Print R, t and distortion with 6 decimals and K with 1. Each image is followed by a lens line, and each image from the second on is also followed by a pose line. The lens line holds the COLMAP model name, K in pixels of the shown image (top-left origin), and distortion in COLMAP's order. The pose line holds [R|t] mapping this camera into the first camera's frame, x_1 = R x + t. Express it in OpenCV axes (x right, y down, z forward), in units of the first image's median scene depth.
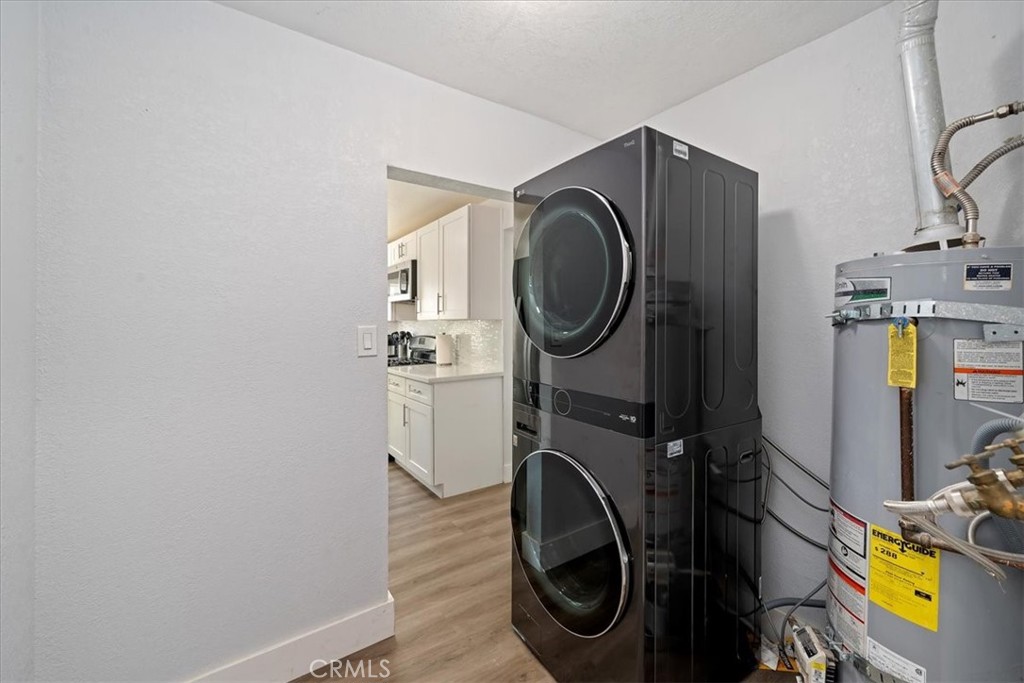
lens RADIAL K [[422.4, 0, 514.9], [0, 422.4, 332.1], [0, 0, 1]] dist [0.003944, -0.000188]
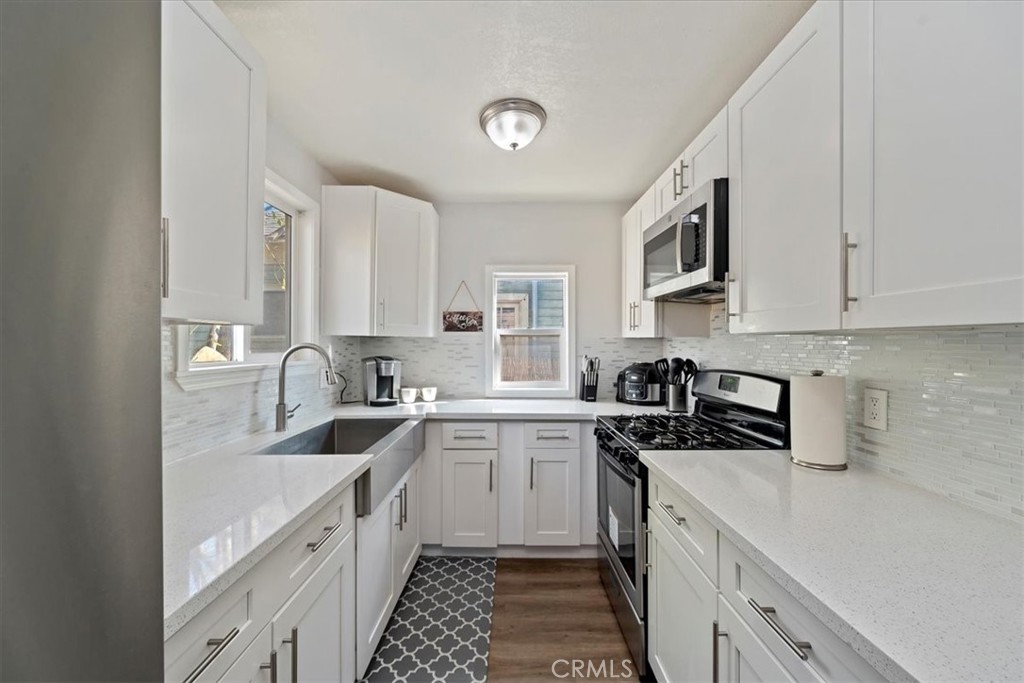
lens RADIAL K [[398.5, 0, 512.8], [0, 398.5, 340.9], [0, 0, 1]] dist [-0.002668, -0.000154]
pose [[0.825407, -0.002291, -0.564533, -0.169346], [-0.008368, 0.999832, -0.016293, -0.013611], [0.564476, 0.018173, 0.825250, 0.528725]]
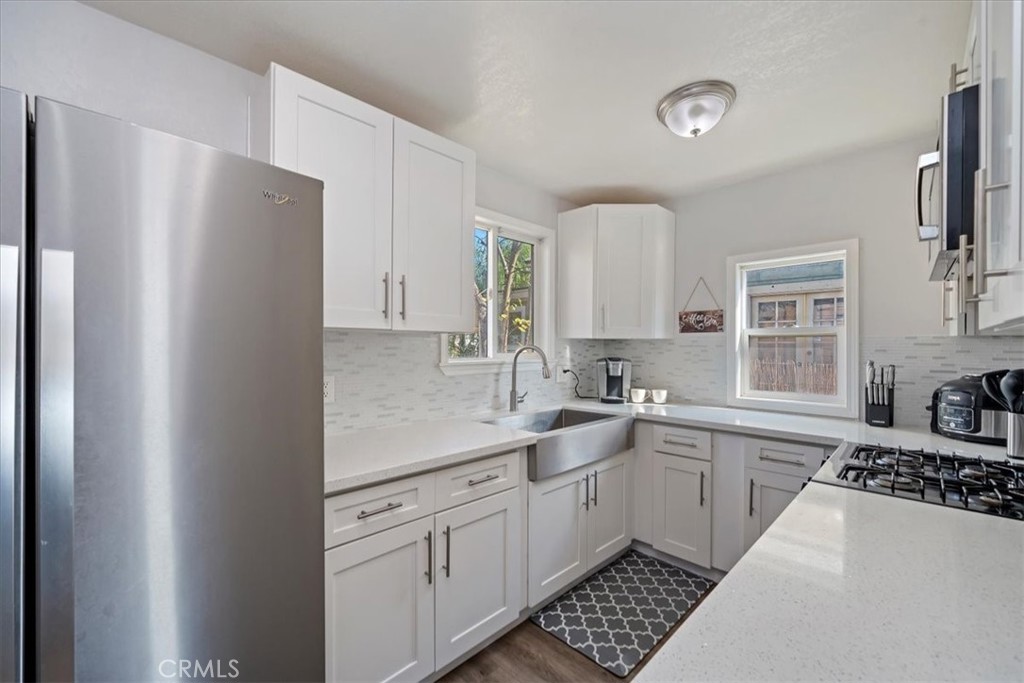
lens RADIAL K [[422.4, 0, 513.3], [0, 422.4, 345.5], [0, 0, 1]] dist [0.003944, -0.000188]
pose [[0.188706, 0.000938, -0.982033, -0.037149], [-0.012765, 0.999917, -0.001498, -0.014521], [0.981951, 0.012819, 0.188702, 0.618278]]
